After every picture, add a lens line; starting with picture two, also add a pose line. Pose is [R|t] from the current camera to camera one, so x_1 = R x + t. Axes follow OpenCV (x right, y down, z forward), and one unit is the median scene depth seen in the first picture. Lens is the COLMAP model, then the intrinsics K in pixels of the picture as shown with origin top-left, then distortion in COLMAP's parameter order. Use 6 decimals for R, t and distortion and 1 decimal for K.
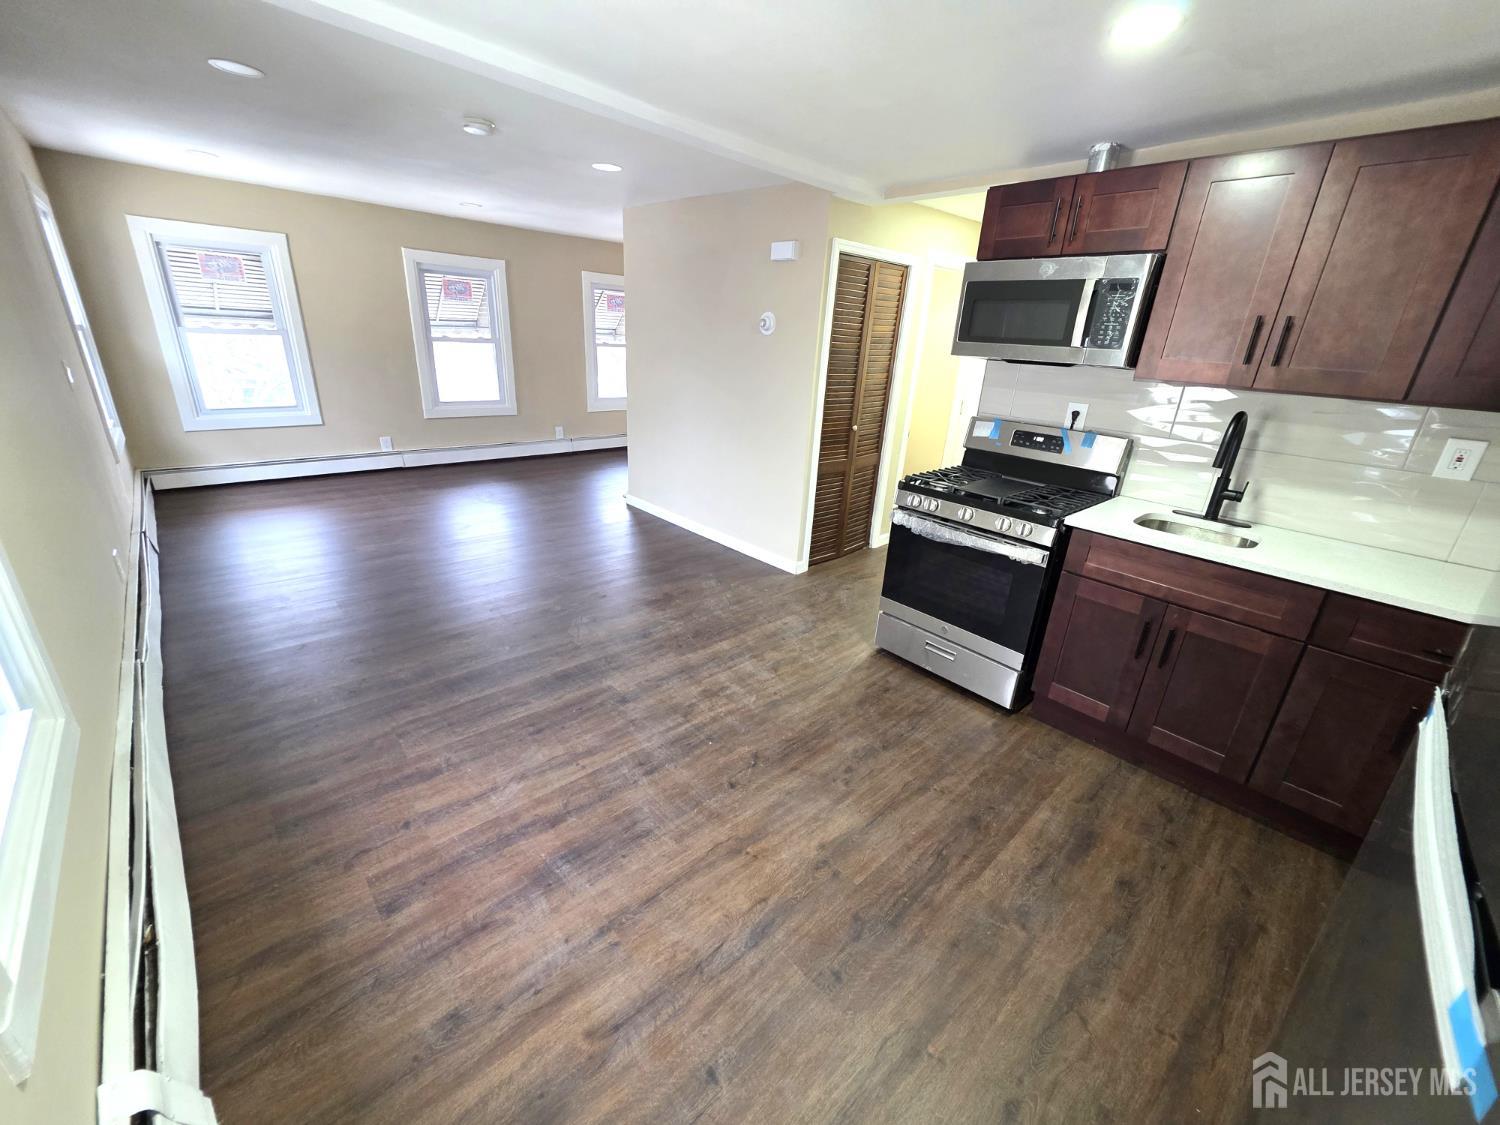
lens RADIAL K [[595.5, 0, 741.9], [0, 595.5, 557.3], [0, 0, 1]] dist [0.000348, 0.000027]
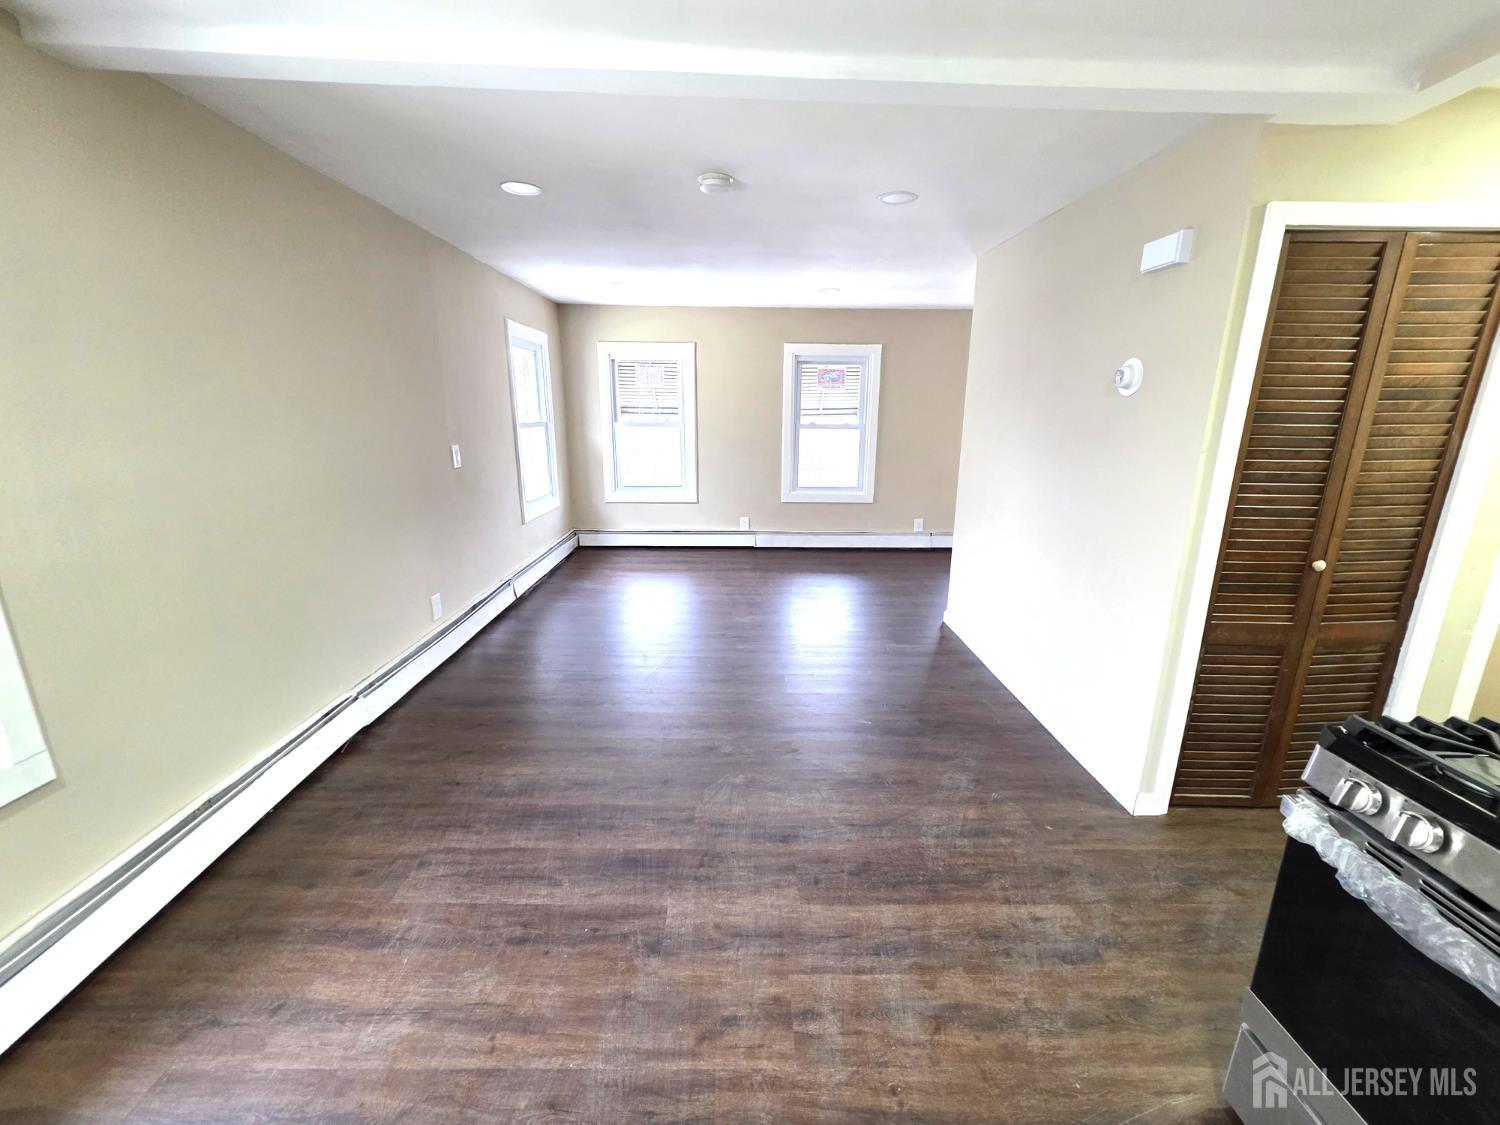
lens RADIAL K [[596.6, 0, 753.4], [0, 596.6, 555.9], [0, 0, 1]] dist [0.000336, 0.000032]
pose [[0.746438, 0.109861, -0.656323, 0.212875], [-0.202830, 0.976908, -0.067156, -0.124402], [0.633790, 0.183250, 0.751485, 0.422706]]
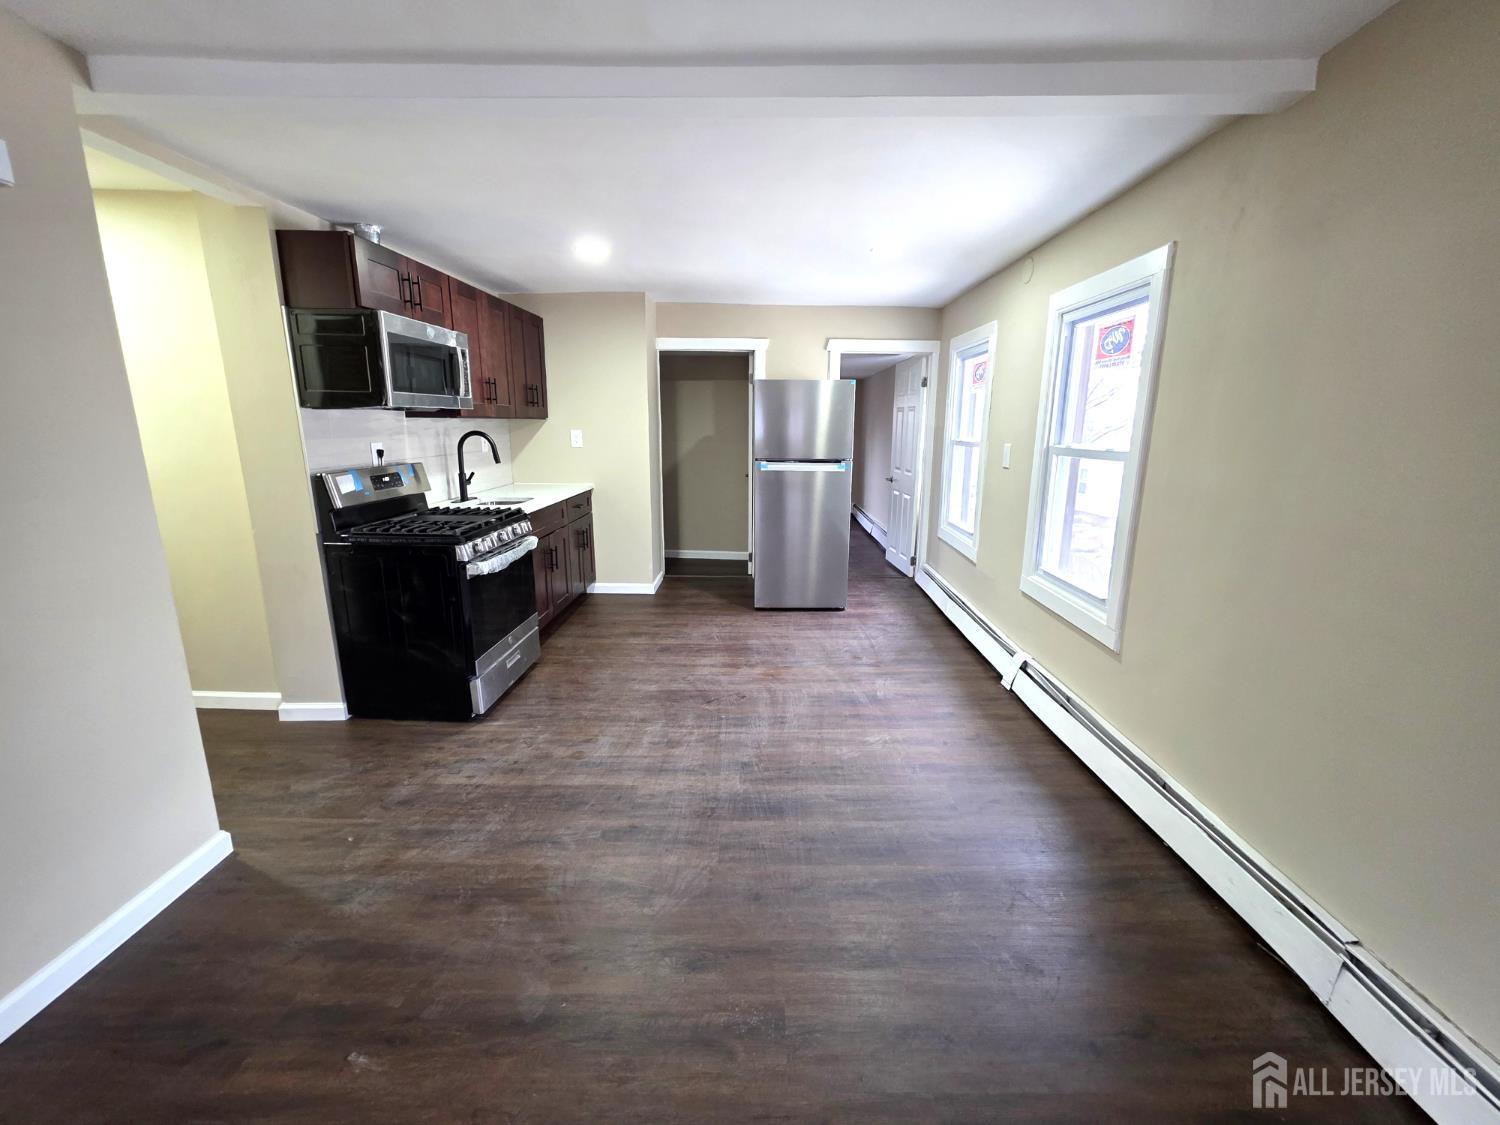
lens RADIAL K [[605.1, 0, 771.3], [0, 605.1, 546.0], [0, 0, 1]] dist [0.000195, -0.000011]
pose [[-0.740336, -0.198921, 0.642131, -0.663352], [0.185472, 0.857697, 0.479537, -0.446957], [-0.646144, 0.474116, -0.598090, 1.162156]]
